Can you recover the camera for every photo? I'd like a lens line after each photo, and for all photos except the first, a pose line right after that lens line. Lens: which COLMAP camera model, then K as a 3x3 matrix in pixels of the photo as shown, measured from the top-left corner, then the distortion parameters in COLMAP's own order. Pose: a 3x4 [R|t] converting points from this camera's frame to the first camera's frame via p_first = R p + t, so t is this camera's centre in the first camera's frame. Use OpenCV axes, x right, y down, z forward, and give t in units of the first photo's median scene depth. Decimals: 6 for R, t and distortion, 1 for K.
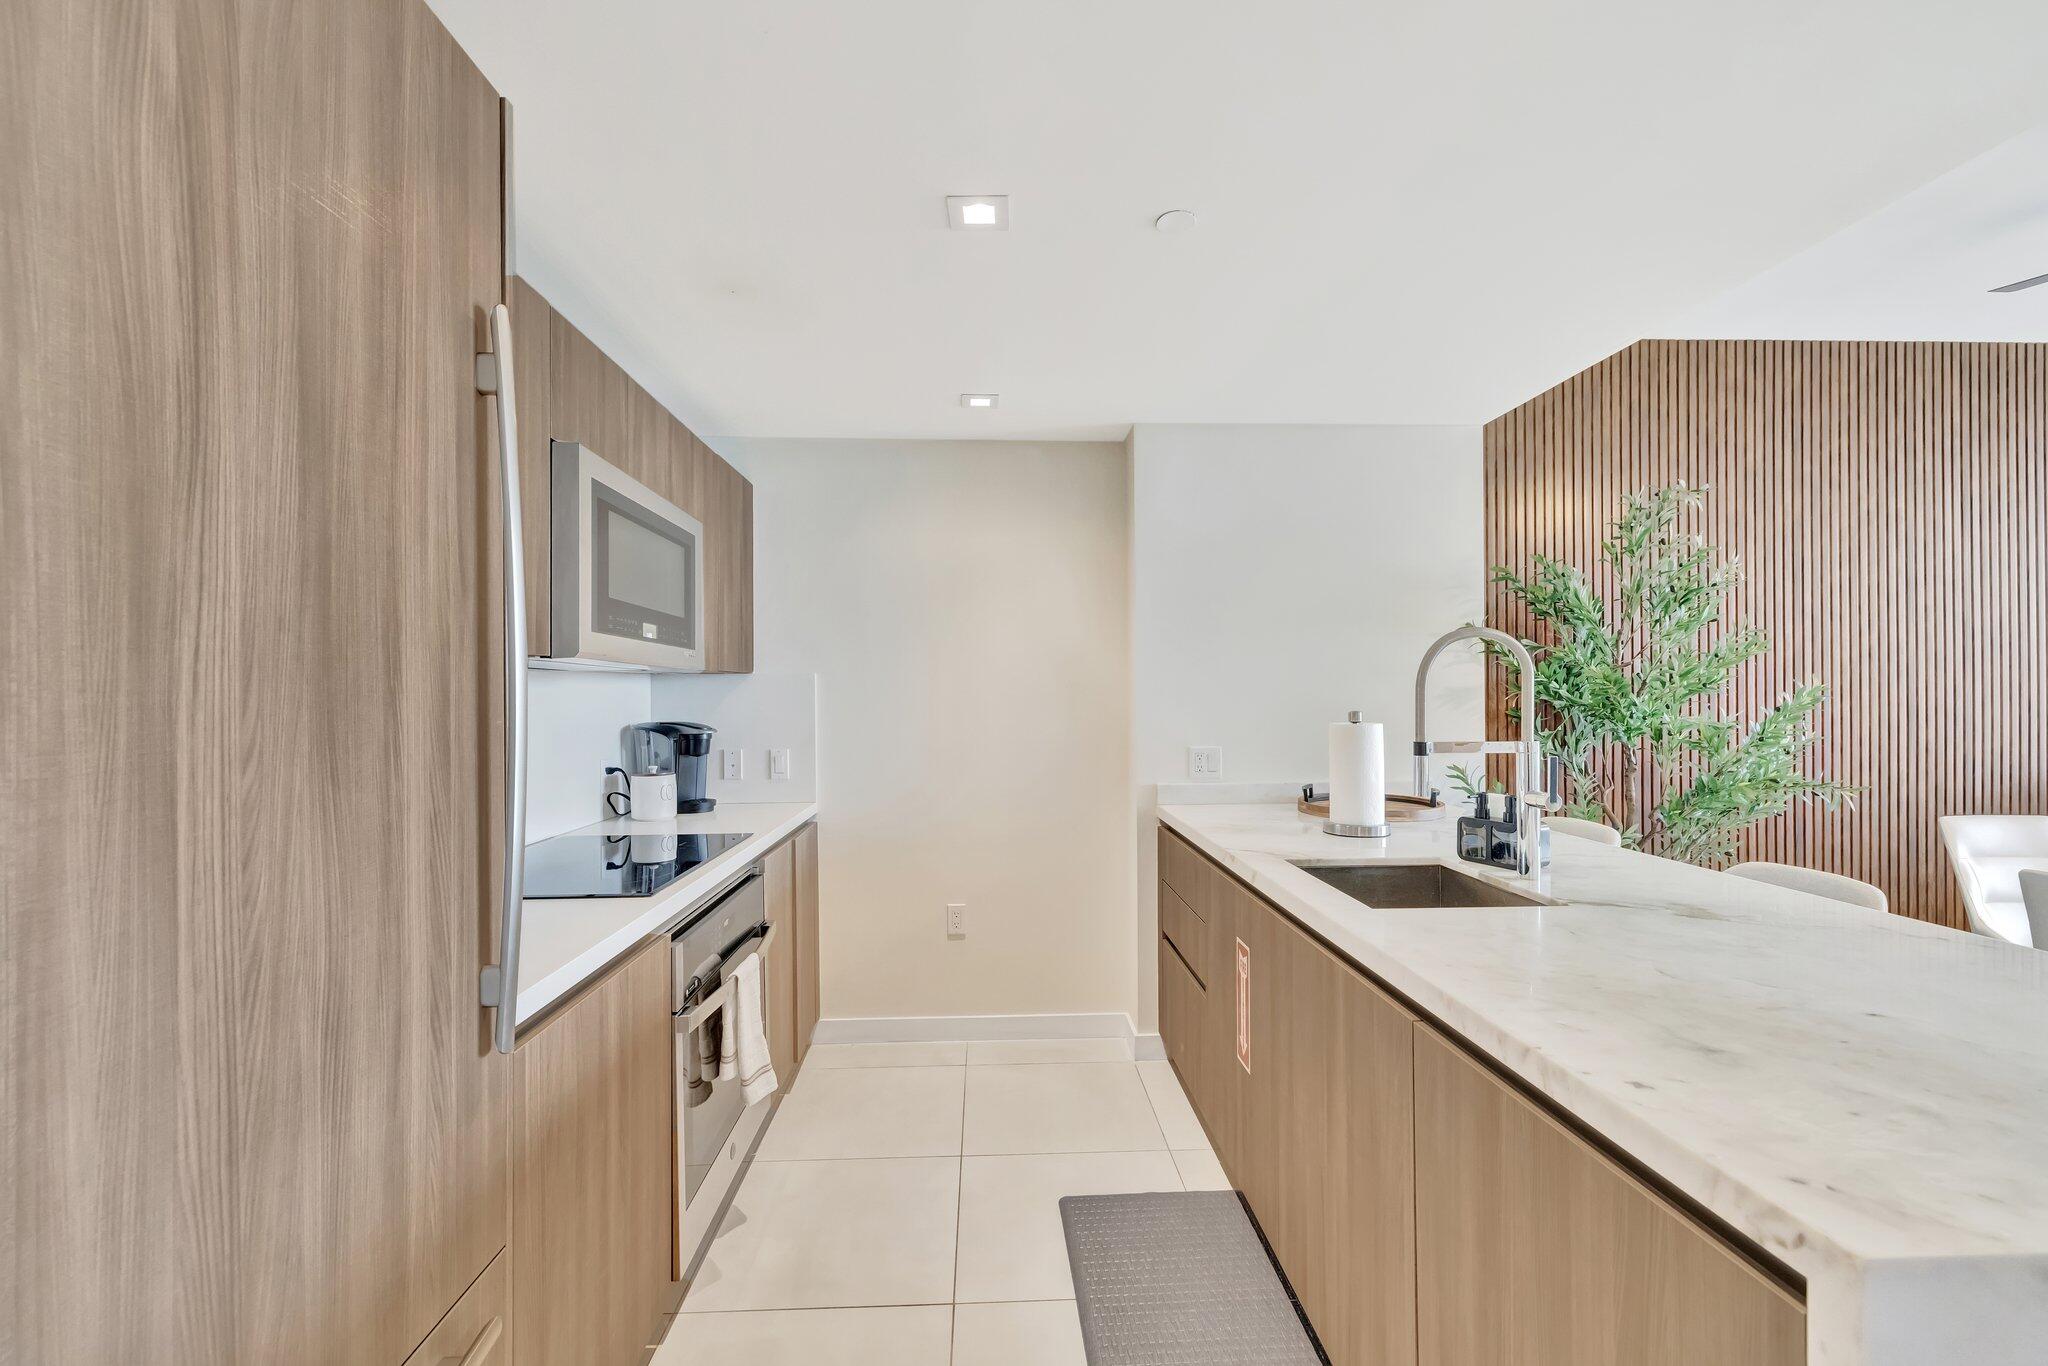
lens RADIAL K [[872.7, 0, 1014.4], [0, 872.7, 690.7], [0, 0, 1]] dist [-0.000636, -0.000037]
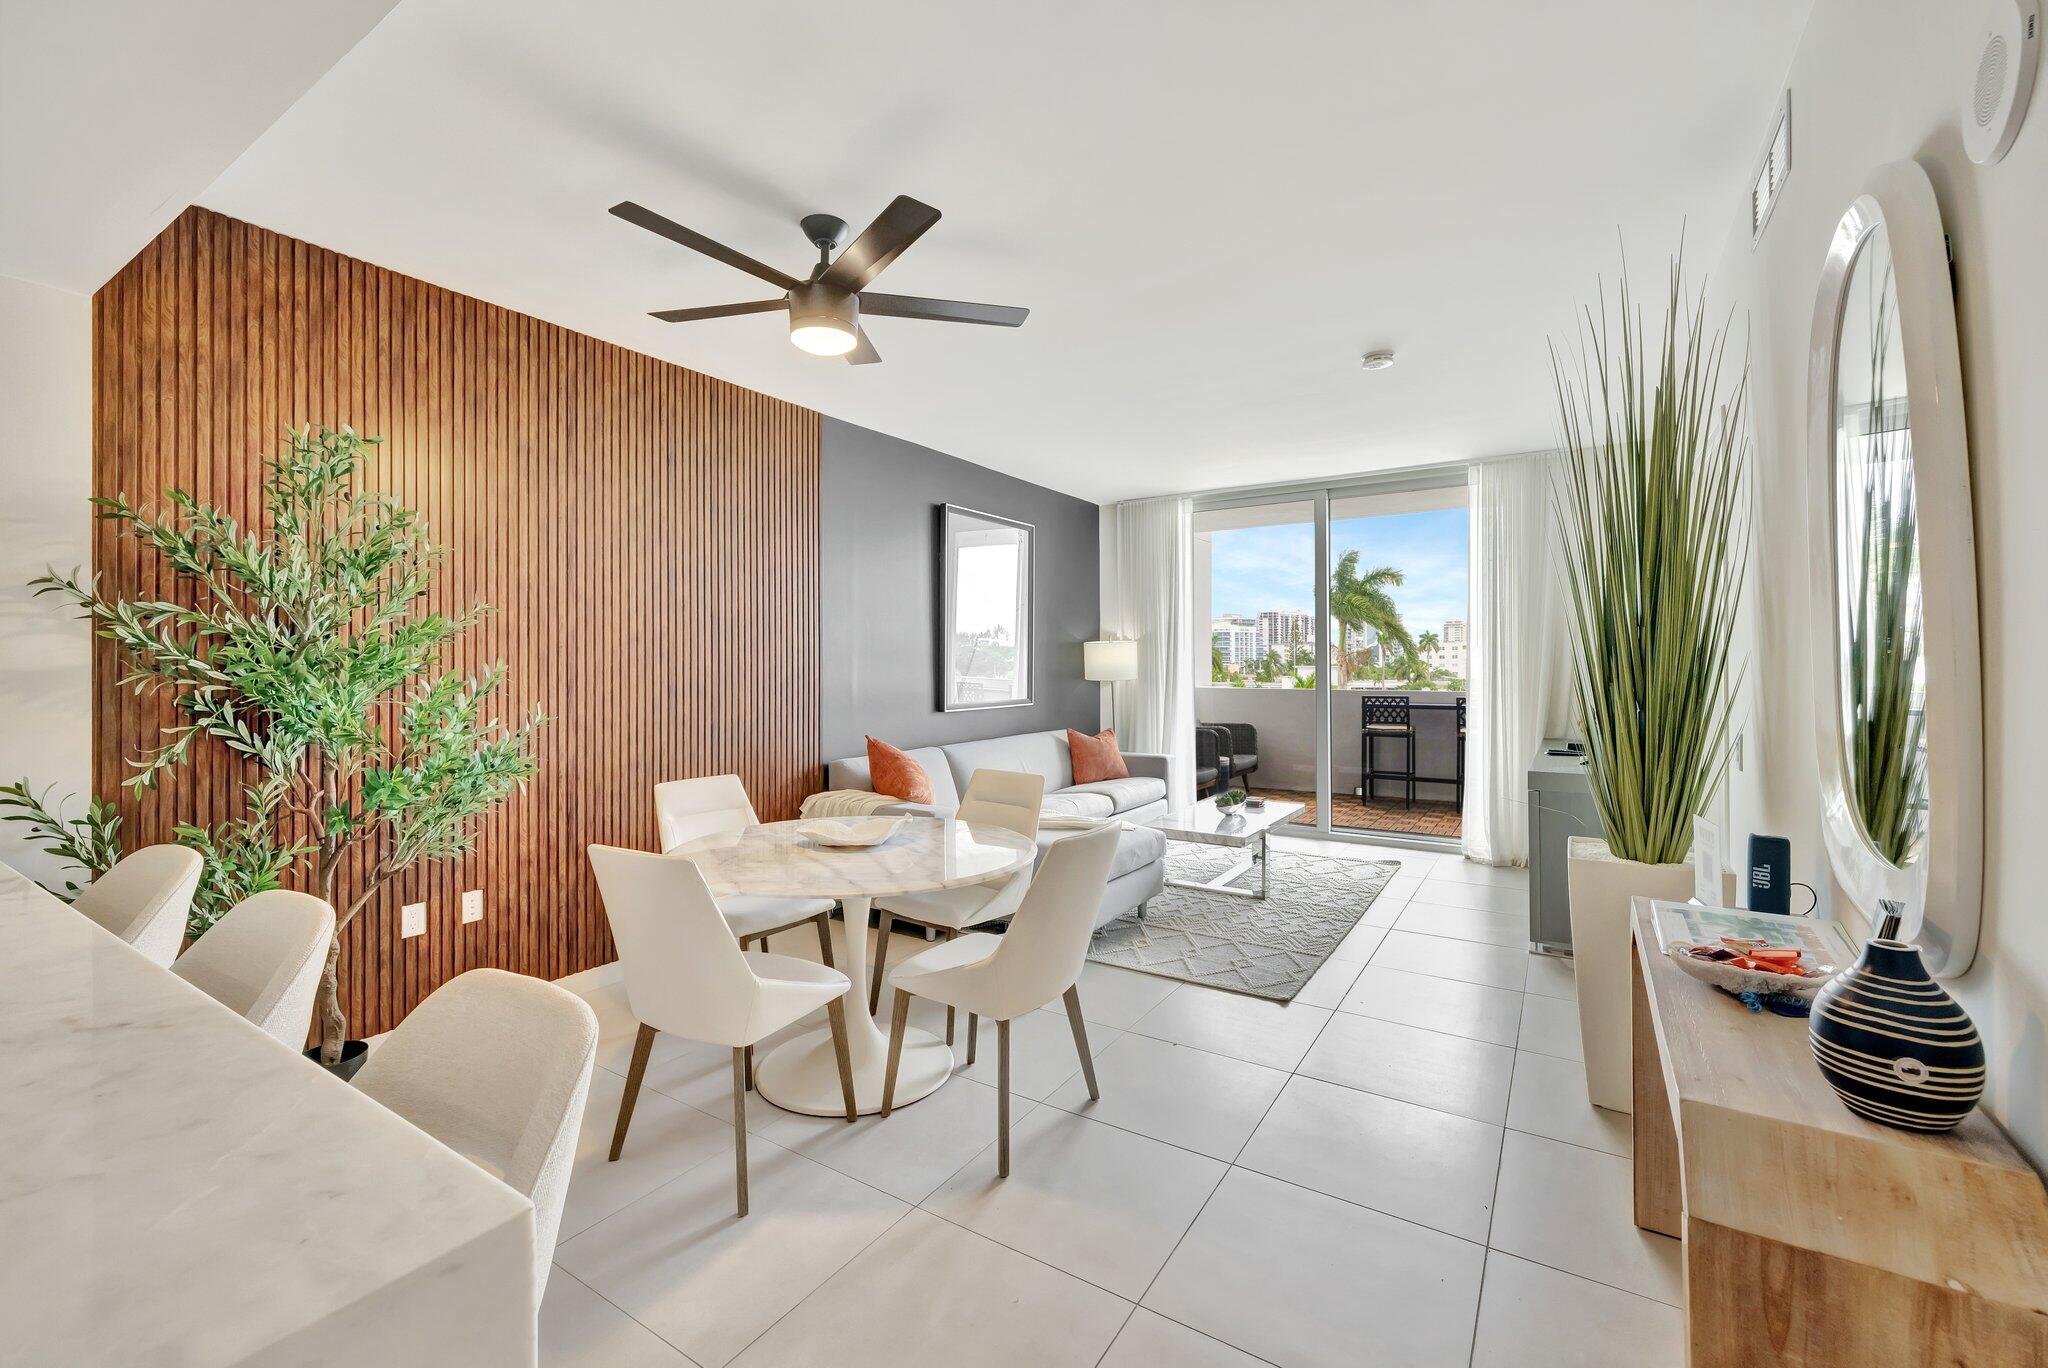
lens RADIAL K [[859.3, 0, 1016.8], [0, 859.3, 663.4], [0, 0, 1]] dist [-0.001133, 0.000174]
pose [[0.574119, 0.004887, 0.818757, 0.416654], [-0.003722, 0.999987, -0.003359, -0.007988], [-0.818764, -0.001119, 0.574130, -0.011803]]
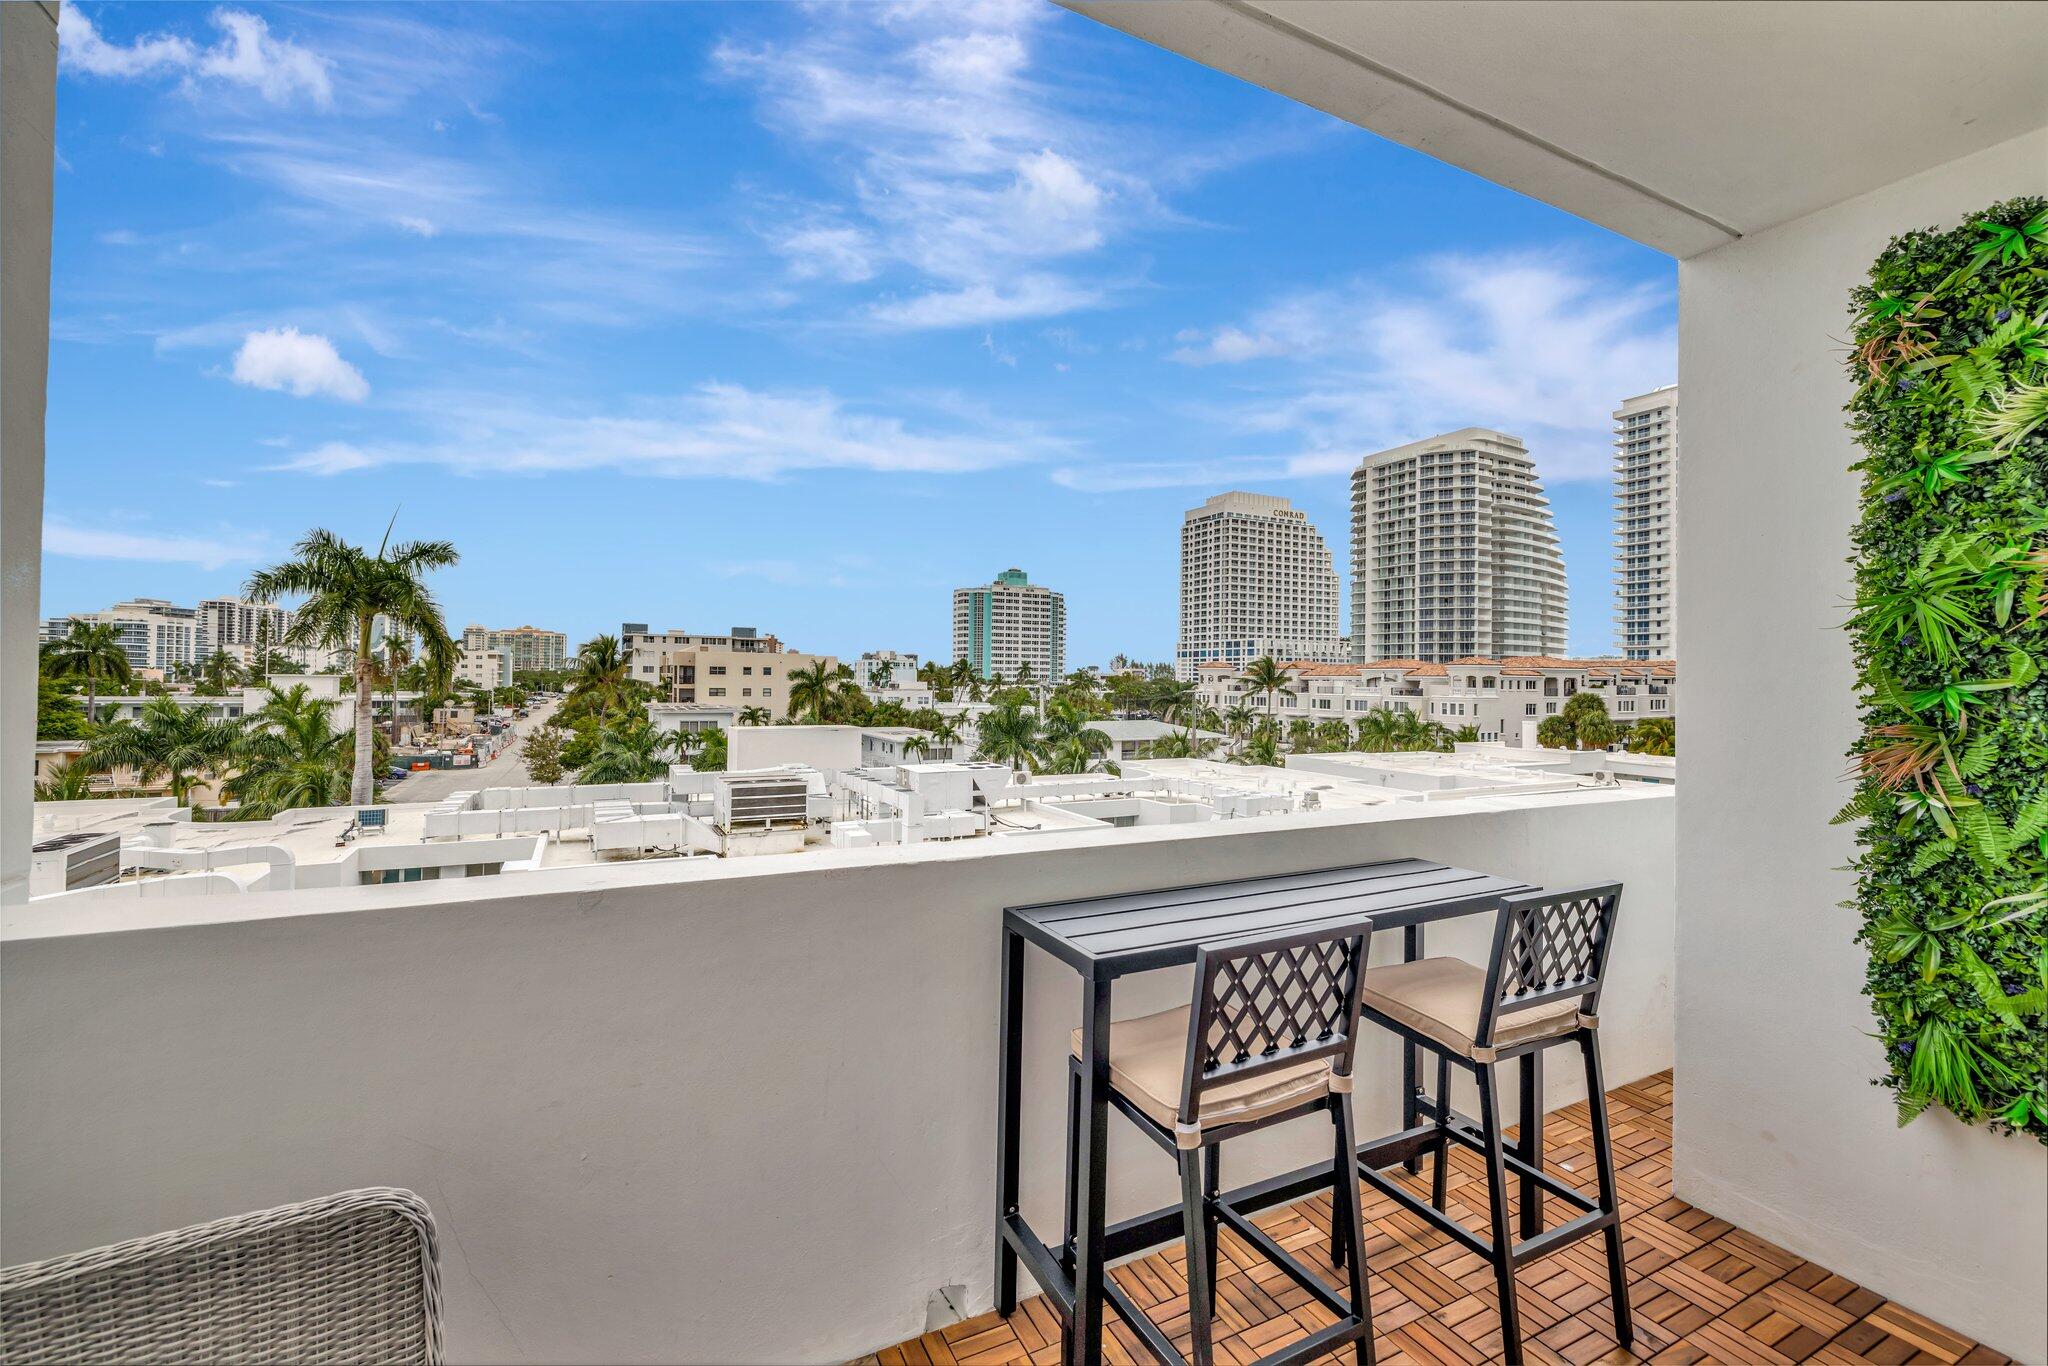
lens RADIAL K [[856.3, 0, 1016.3], [0, 856.3, 666.9], [0, 0, 1]] dist [-0.001444, 0.000035]
pose [[-0.413003, 0.013963, 0.910622, 2.760575], [-0.015014, 0.999642, -0.022137, -0.062688], [-0.910606, -0.022815, -0.412646, 0.896170]]
